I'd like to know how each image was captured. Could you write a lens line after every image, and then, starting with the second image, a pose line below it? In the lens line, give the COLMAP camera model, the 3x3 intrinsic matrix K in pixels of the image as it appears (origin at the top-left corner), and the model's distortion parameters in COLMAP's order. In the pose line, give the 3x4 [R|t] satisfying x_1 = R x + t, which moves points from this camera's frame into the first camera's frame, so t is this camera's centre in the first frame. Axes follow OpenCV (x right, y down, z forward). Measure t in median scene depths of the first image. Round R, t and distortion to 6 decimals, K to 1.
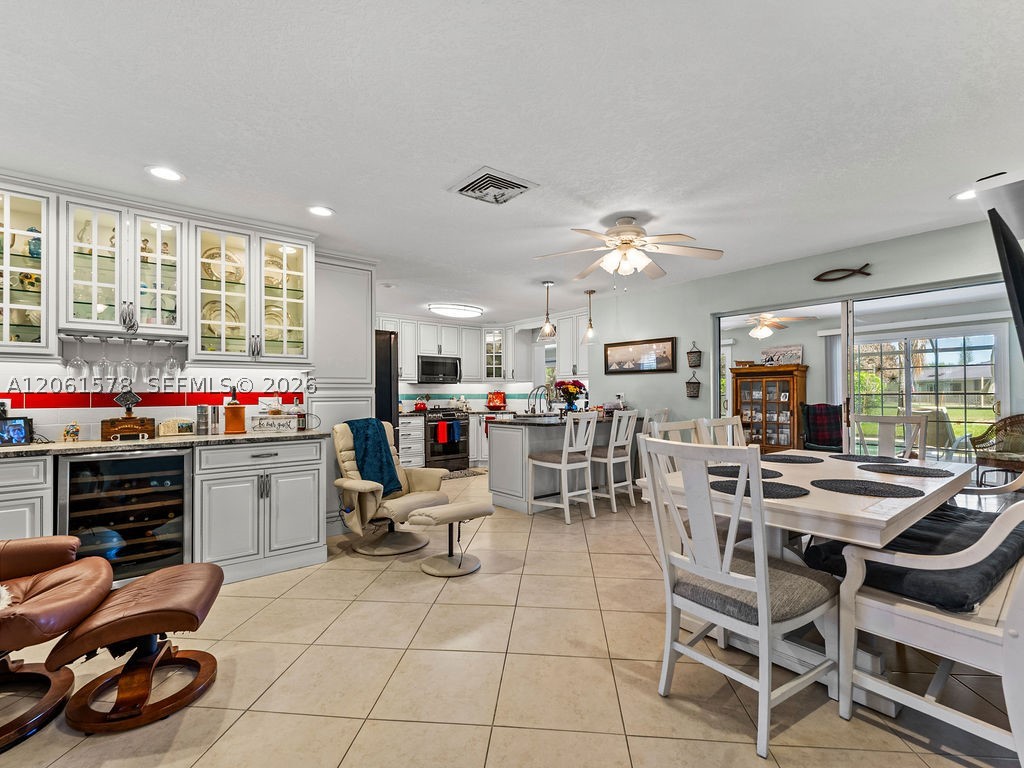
lens RADIAL K [[464.9, 0, 512.0], [0, 464.9, 384.0], [0, 0, 1]] dist [-0.001616, -0.000083]
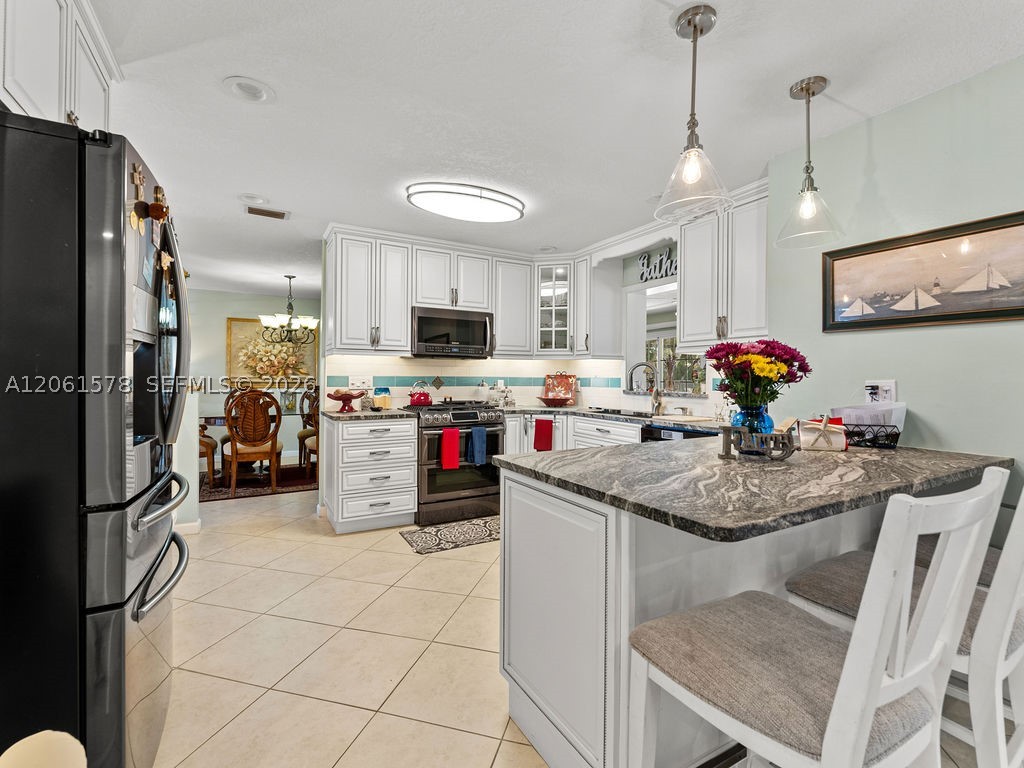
lens RADIAL K [[464.9, 0, 512.0], [0, 464.9, 384.0], [0, 0, 1]] dist [-0.001616, -0.000083]
pose [[0.985548, 0.014905, -0.168739, 0.008313], [-0.008942, 0.999310, 0.036043, 0.009117], [0.169160, -0.034013, 0.985001, 0.455730]]
